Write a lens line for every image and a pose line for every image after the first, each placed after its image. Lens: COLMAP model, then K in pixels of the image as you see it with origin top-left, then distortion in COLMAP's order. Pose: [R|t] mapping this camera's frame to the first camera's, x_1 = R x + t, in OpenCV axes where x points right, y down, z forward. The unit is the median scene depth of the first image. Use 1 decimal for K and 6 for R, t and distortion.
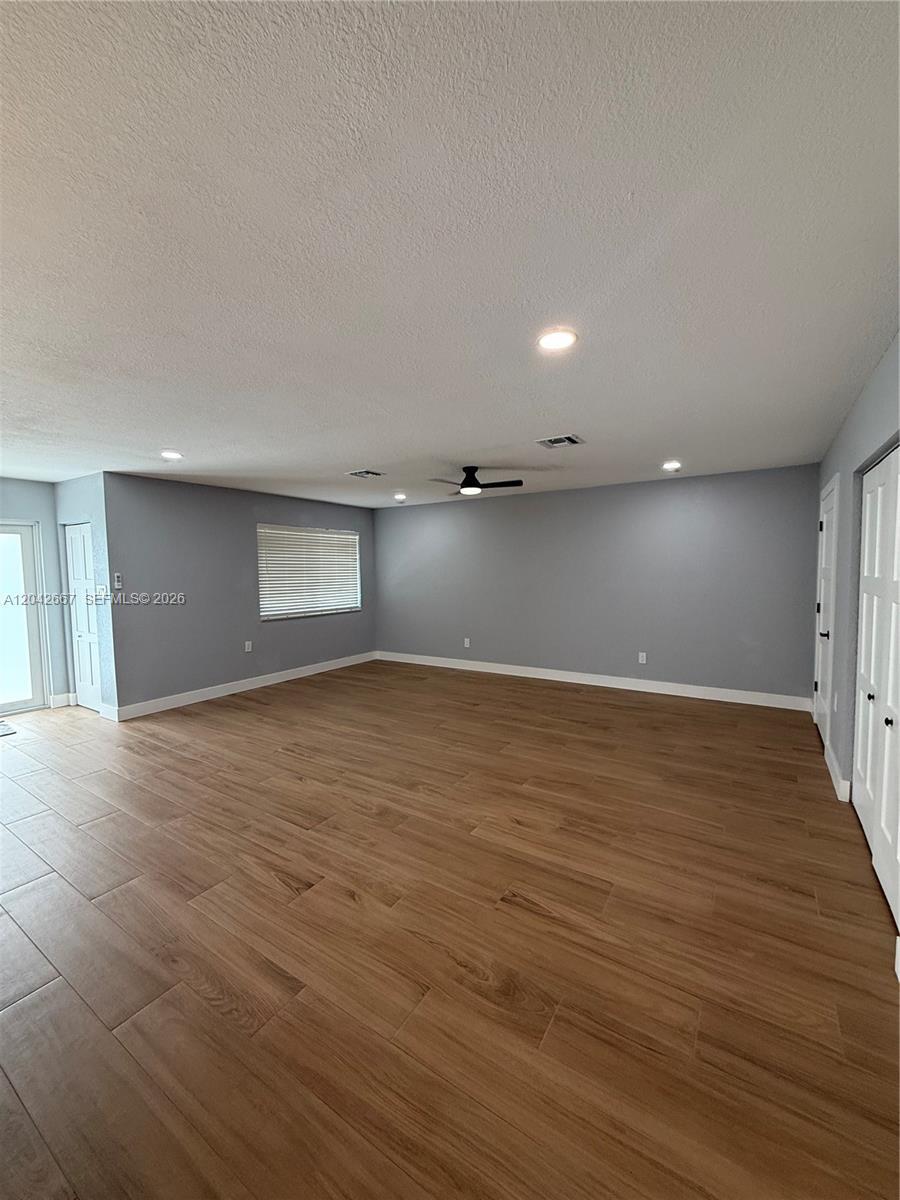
lens RADIAL K [[474.3, 0, 450.9], [0, 474.3, 599.8], [0, 0, 1]] dist [-0.003029, 0.000236]
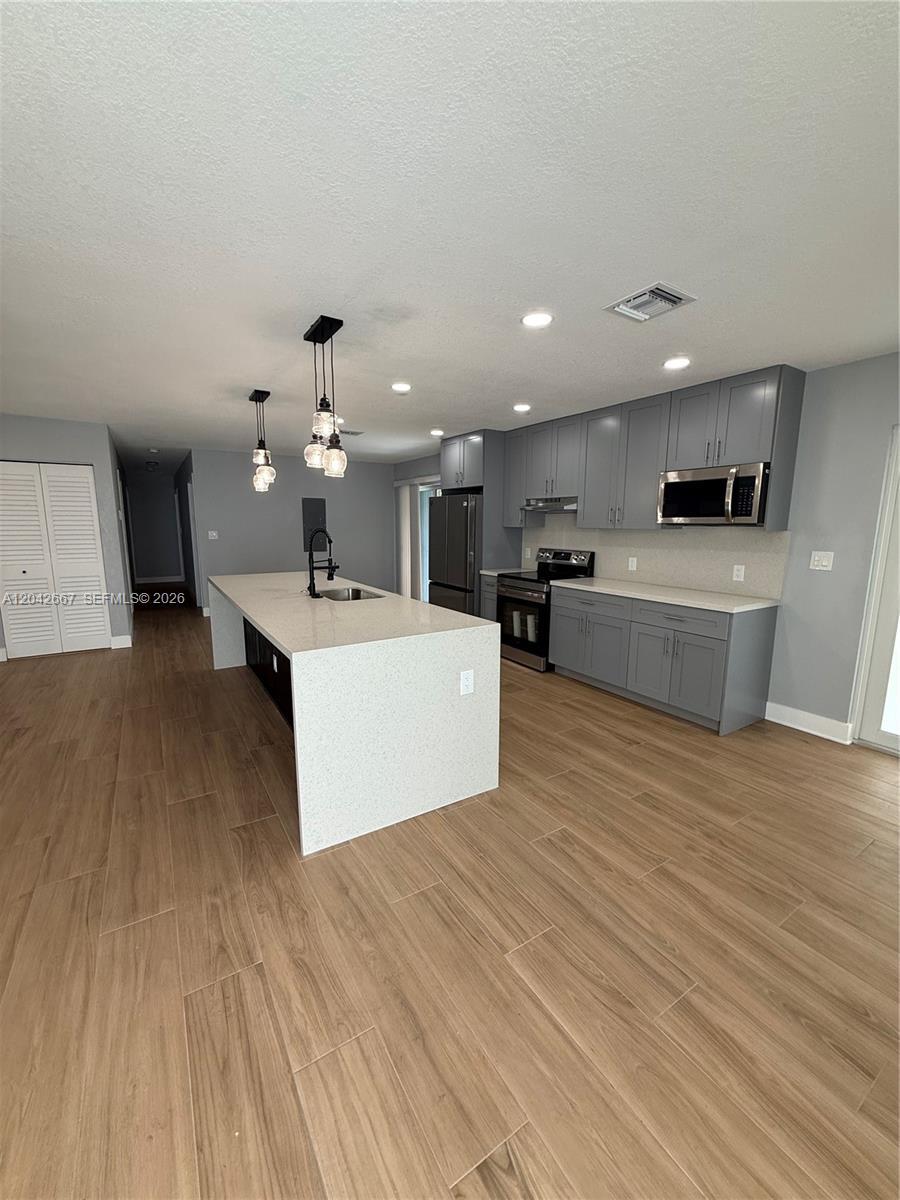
lens RADIAL K [[474.3, 0, 447.0], [0, 474.3, 598.7], [0, 0, 1]] dist [-0.003029, 0.000236]
pose [[-0.906874, -0.059947, 0.417117, -1.239676], [0.034110, 0.976139, 0.214449, -0.034827], [-0.420020, 0.208706, -0.883190, 0.981323]]
